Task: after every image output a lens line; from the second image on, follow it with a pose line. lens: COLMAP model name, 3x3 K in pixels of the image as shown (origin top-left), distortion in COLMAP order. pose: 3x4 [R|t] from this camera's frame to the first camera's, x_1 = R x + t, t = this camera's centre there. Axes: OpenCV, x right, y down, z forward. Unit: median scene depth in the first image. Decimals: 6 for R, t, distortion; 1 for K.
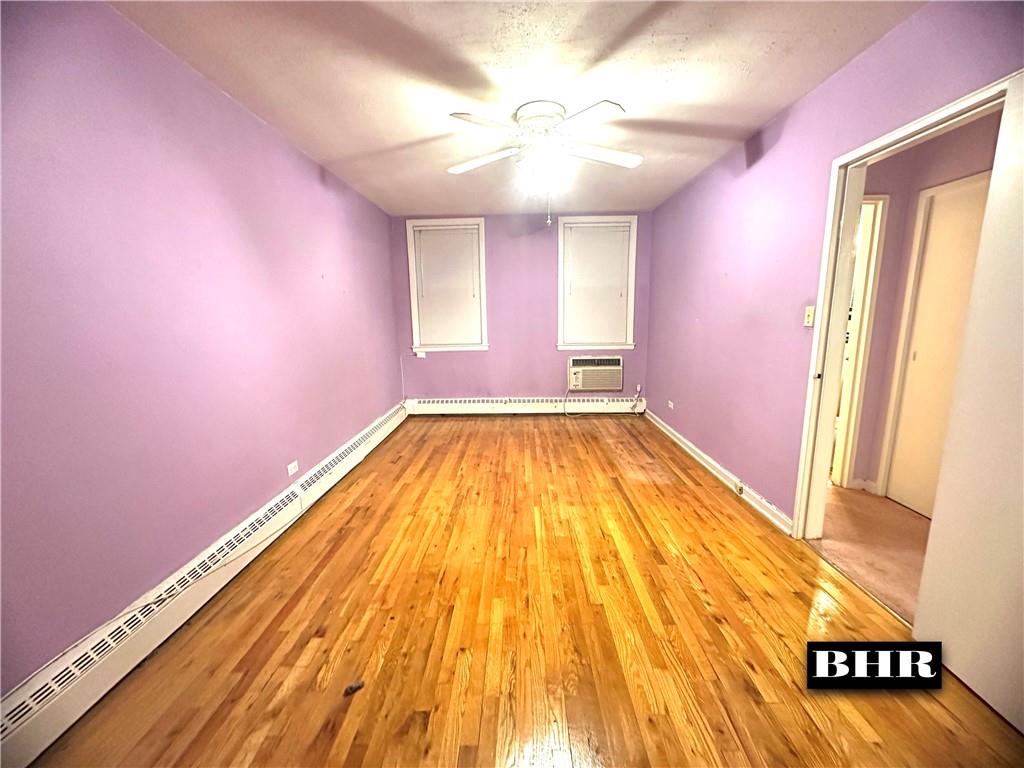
lens RADIAL K [[403.3, 0, 512.9], [0, 403.3, 382.7], [0, 0, 1]] dist [-0.002104, -0.000115]
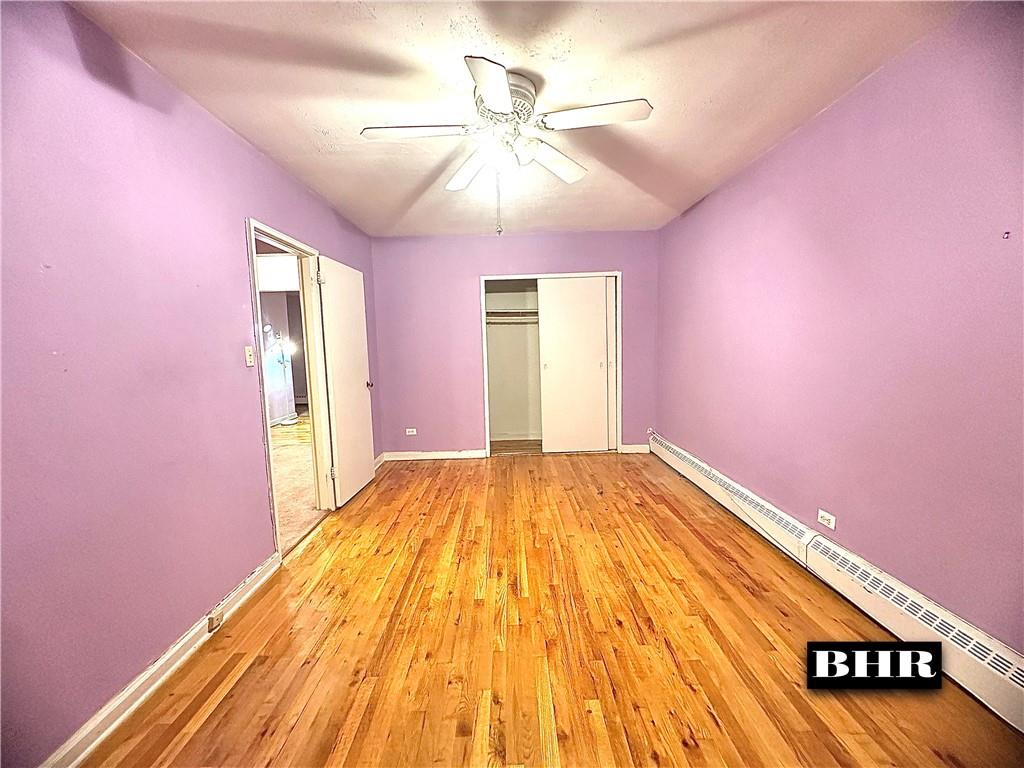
lens RADIAL K [[403.3, 0, 512.9], [0, 403.3, 382.7], [0, 0, 1]] dist [-0.002104, -0.000115]
pose [[-0.998583, 0.045305, -0.027929, 0.093691], [0.036242, 0.963142, 0.266541, -0.302481], [0.038976, 0.265151, -0.963419, 1.766980]]
